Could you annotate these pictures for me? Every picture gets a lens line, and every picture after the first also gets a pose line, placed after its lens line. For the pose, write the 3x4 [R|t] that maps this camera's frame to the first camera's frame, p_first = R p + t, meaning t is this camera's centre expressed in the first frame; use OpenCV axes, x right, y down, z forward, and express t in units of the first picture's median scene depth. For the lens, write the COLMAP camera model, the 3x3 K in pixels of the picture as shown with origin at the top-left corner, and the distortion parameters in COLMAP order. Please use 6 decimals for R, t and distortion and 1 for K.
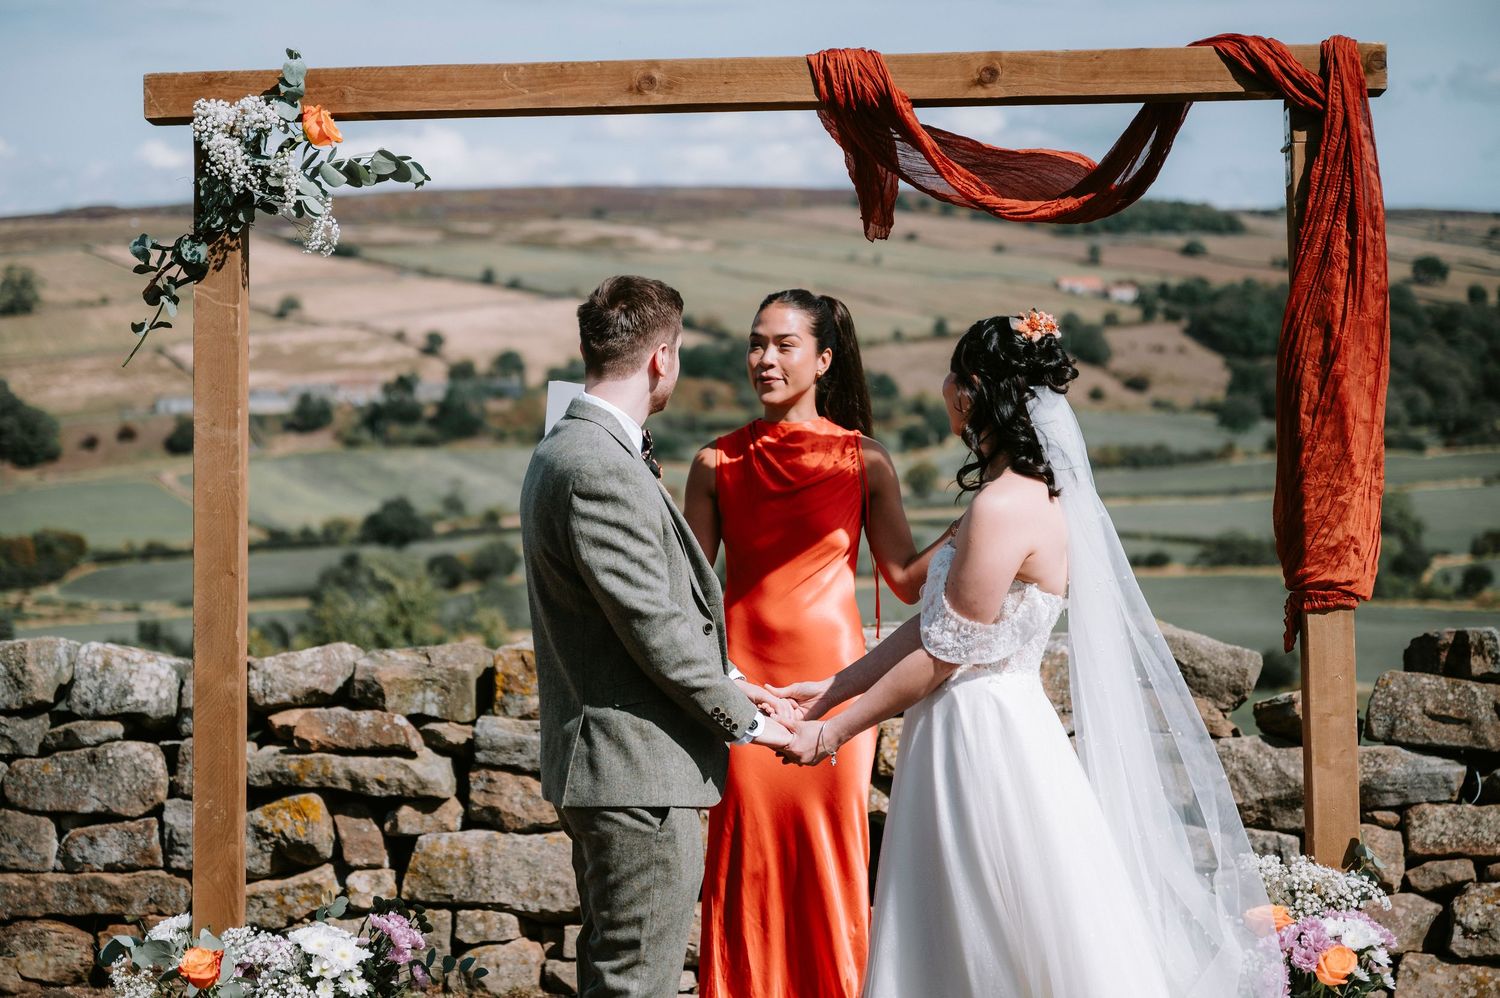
lens RADIAL K [[3008.5, 0, 725.3], [0, 3008.5, 518.5], [0, 0, 1]] dist [-0.011928, 0.000000]
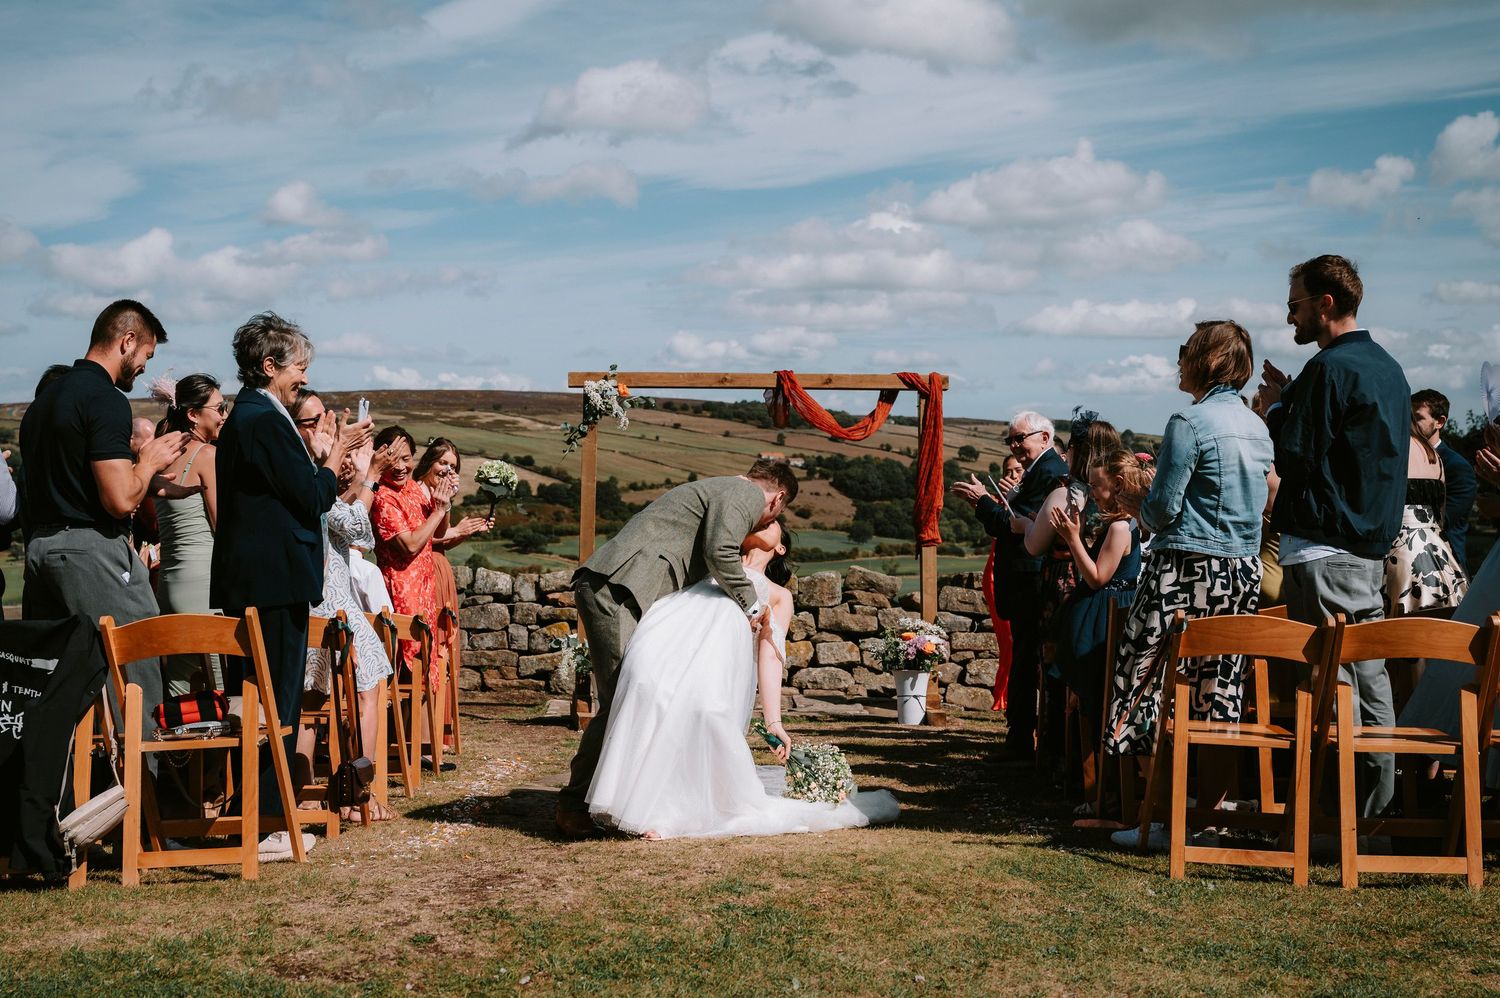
lens RADIAL K [[1742.5, 0, 728.6], [0, 1742.5, 520.1], [0, 0, 1]] dist [0.004315, 0.000000]
pose [[0.995313, 0.024474, 0.093558, -0.140152], [-0.020796, 0.998980, -0.040081, 0.059013], [-0.094443, 0.037947, 0.994807, -0.625978]]
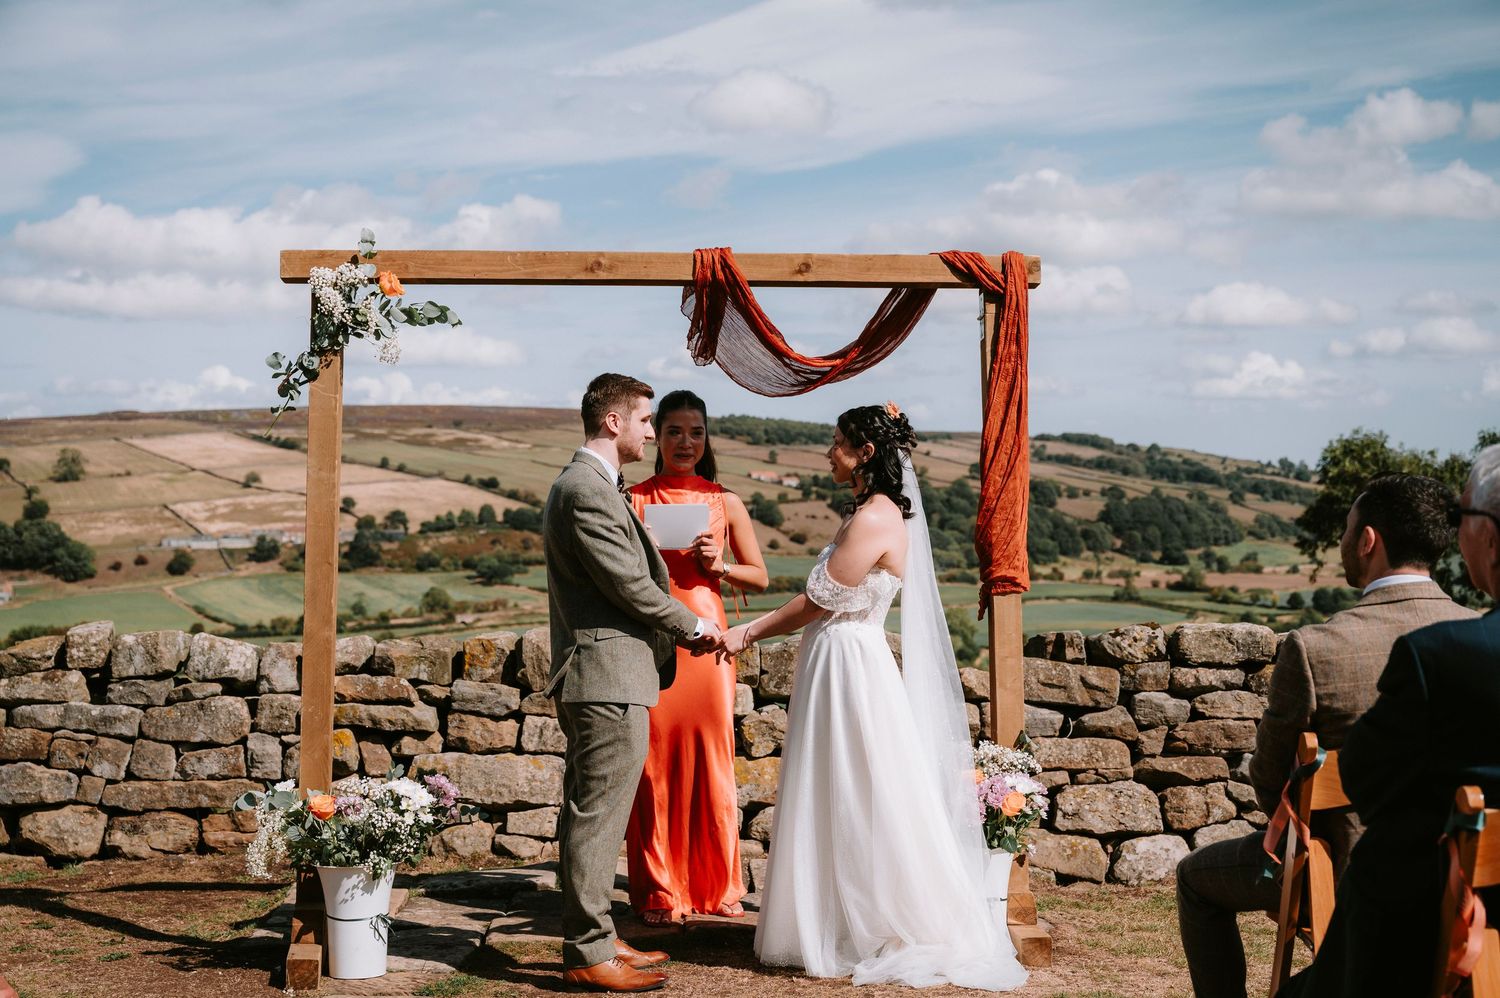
lens RADIAL K [[1918.1, 0, 760.6], [0, 1918.1, 521.1], [0, 0, 1]] dist [-0.001671, 0.000000]
pose [[0.993101, 0.017068, 0.116011, -0.040490], [-0.010899, 0.998503, -0.053605, 0.034649], [-0.116753, 0.051971, 0.991800, -0.023742]]
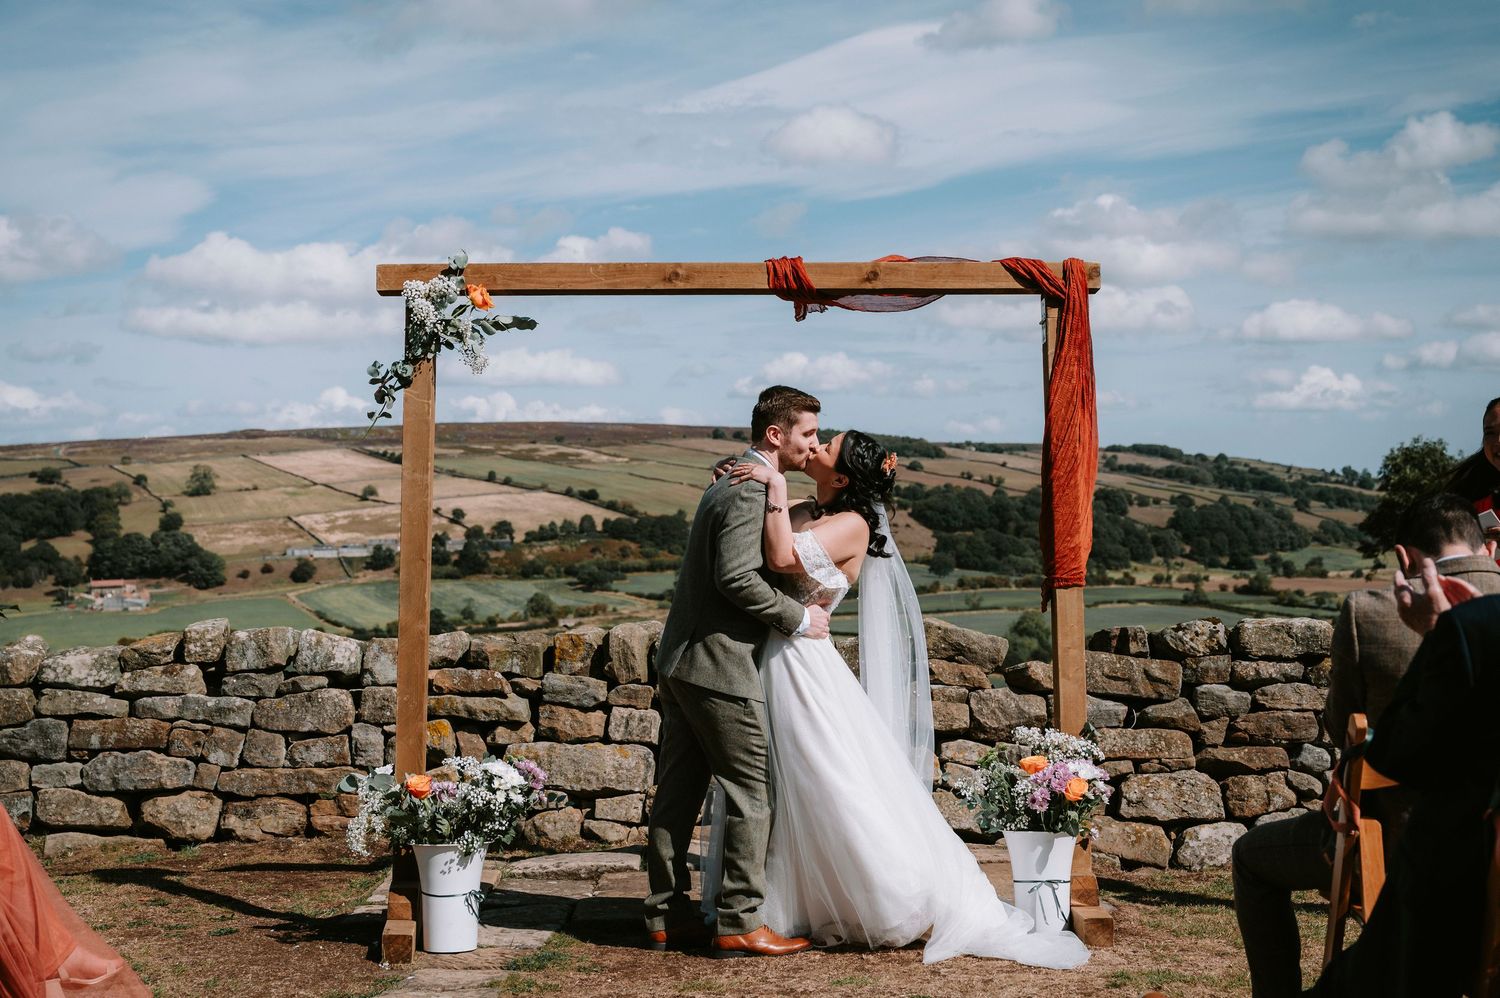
lens RADIAL K [[1814.2, 0, 755.5], [0, 1814.2, 513.4], [0, 0, 1]] dist [-0.007585, 0.000000]
pose [[0.997682, 0.013169, 0.066758, -0.033930], [-0.009014, 0.998025, -0.062169, 0.038818], [-0.067445, 0.061423, 0.995831, -0.016370]]
